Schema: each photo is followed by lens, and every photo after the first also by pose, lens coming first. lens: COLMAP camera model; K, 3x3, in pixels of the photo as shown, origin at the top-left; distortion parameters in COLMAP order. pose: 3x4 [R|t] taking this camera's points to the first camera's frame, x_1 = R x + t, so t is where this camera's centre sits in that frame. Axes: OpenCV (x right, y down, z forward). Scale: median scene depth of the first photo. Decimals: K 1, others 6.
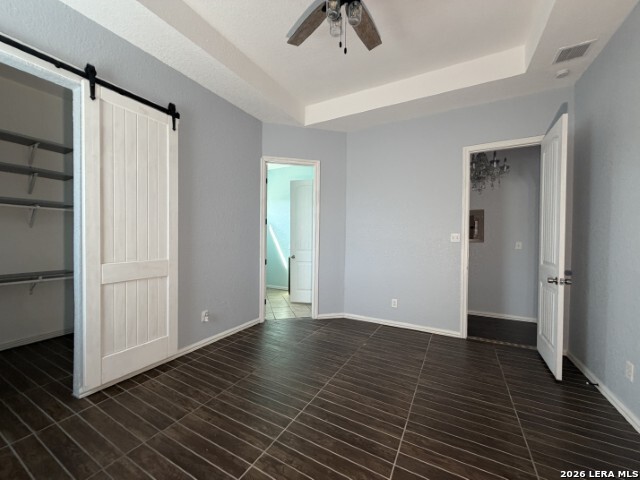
lens RADIAL K [[256.2, 0, 317.3], [0, 256.2, 240.0], [0, 0, 1]] dist [0.000992, 0.000031]
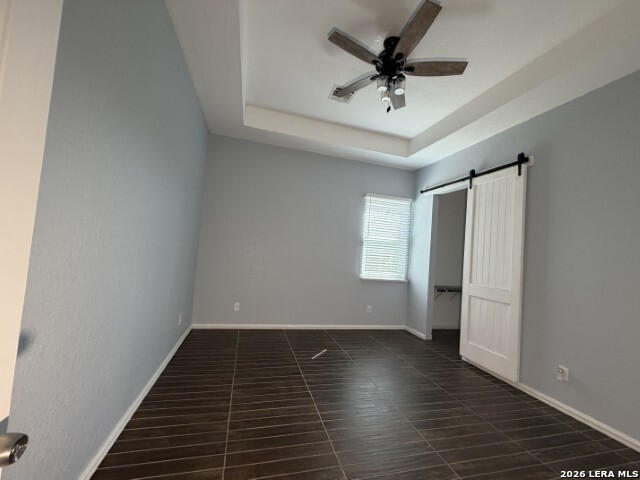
lens RADIAL K [[256.2, 0, 317.3], [0, 256.2, 240.0], [0, 0, 1]] dist [0.000992, 0.000031]
pose [[-0.713065, -0.098341, -0.694166, 0.912042], [-0.095542, 0.994507, -0.042746, -0.014733], [0.694557, 0.035842, -0.718544, 1.317604]]
